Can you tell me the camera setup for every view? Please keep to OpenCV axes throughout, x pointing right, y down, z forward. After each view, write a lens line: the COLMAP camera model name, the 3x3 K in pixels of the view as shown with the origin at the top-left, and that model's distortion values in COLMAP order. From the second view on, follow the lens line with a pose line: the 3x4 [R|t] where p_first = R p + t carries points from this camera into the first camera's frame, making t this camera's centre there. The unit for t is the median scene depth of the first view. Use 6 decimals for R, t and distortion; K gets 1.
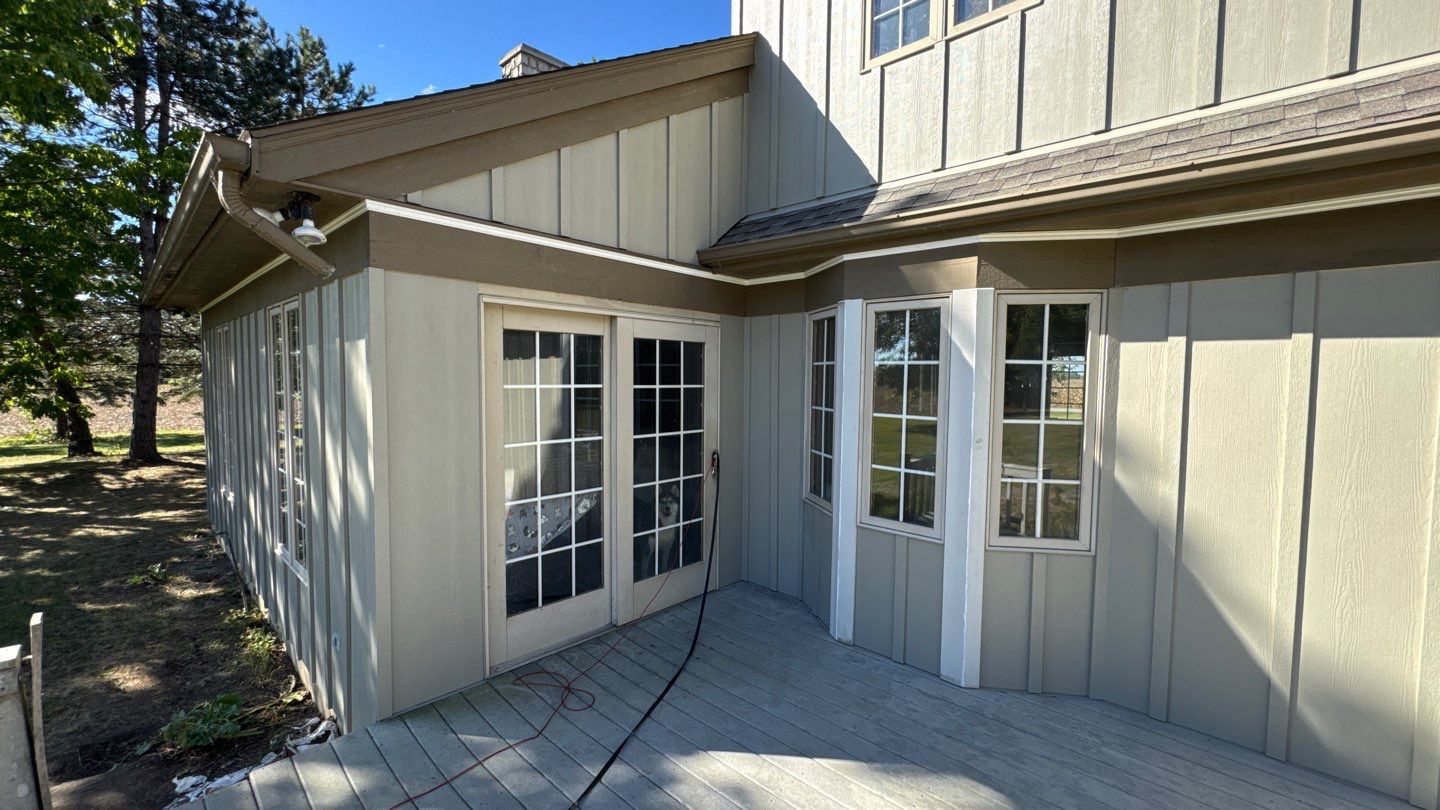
lens RADIAL K [[574.7, 0, 717.0], [0, 574.7, 405.0], [0, 0, 1]] dist [-0.003262, 0.000396]
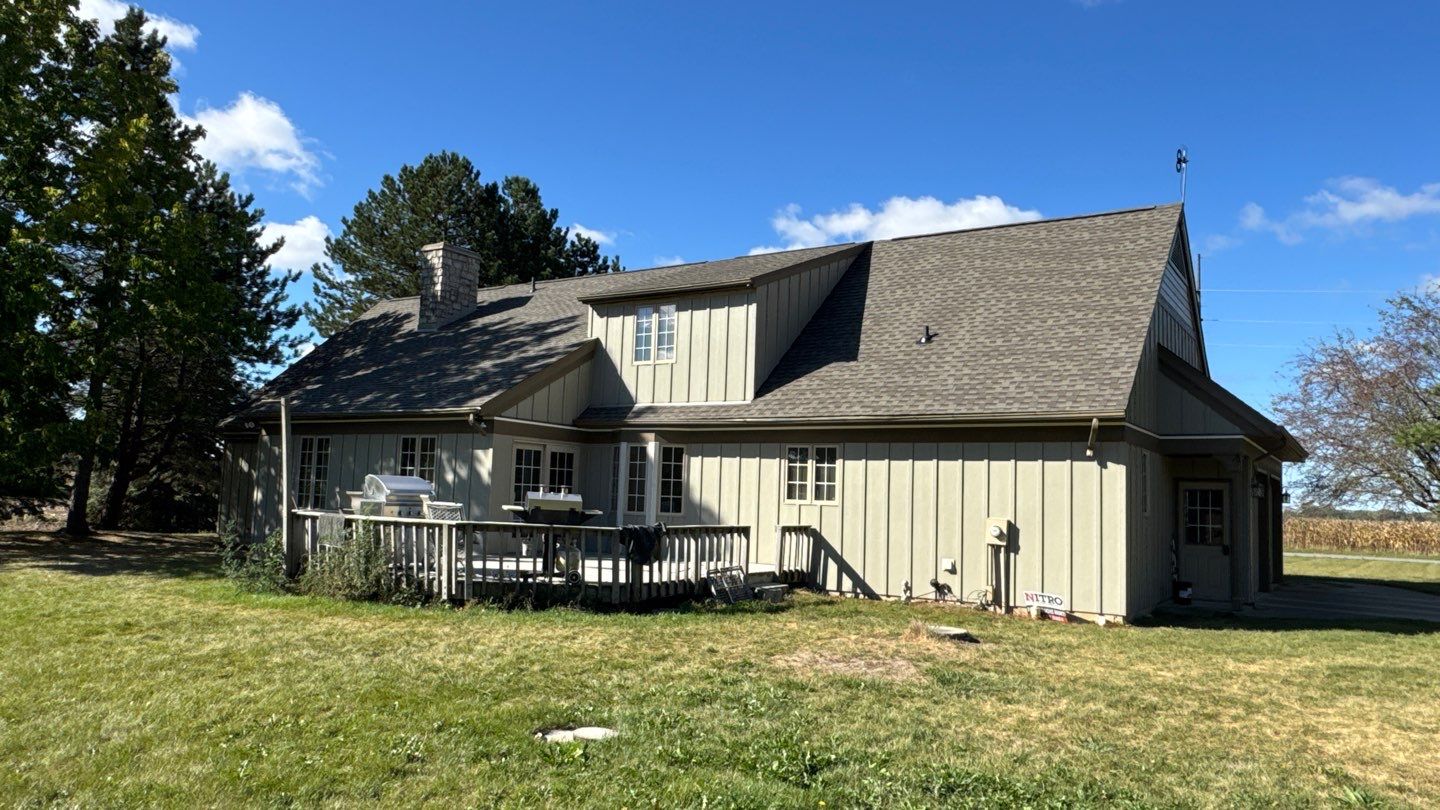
lens RADIAL K [[1007.0, 0, 719.9], [0, 1007.0, 415.4], [0, 0, 1]] dist [-0.002532, 0.002415]
pose [[0.983704, 0.036541, 0.176046, -0.206300], [-0.013257, 0.991206, -0.131661, 0.360305], [-0.179308, 0.127181, 0.975538, -4.139190]]
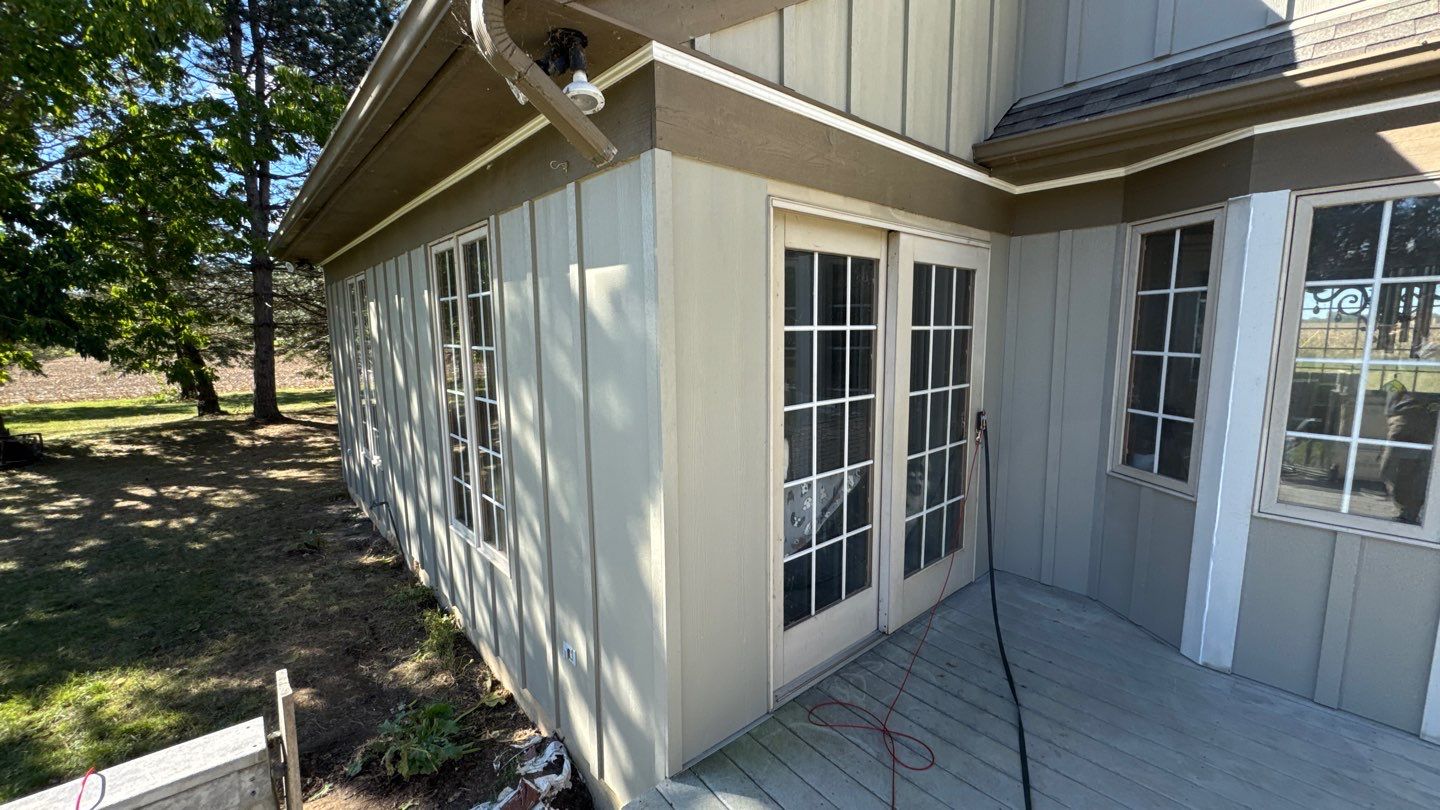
lens RADIAL K [[574.7, 0, 715.8], [0, 574.7, 403.4], [0, 0, 1]] dist [-0.003262, 0.000396]
pose [[0.994904, -0.006784, -0.100601, -0.323624], [0.014655, 0.996868, 0.077713, 0.004744], [0.099759, -0.078791, 0.991887, 0.217213]]
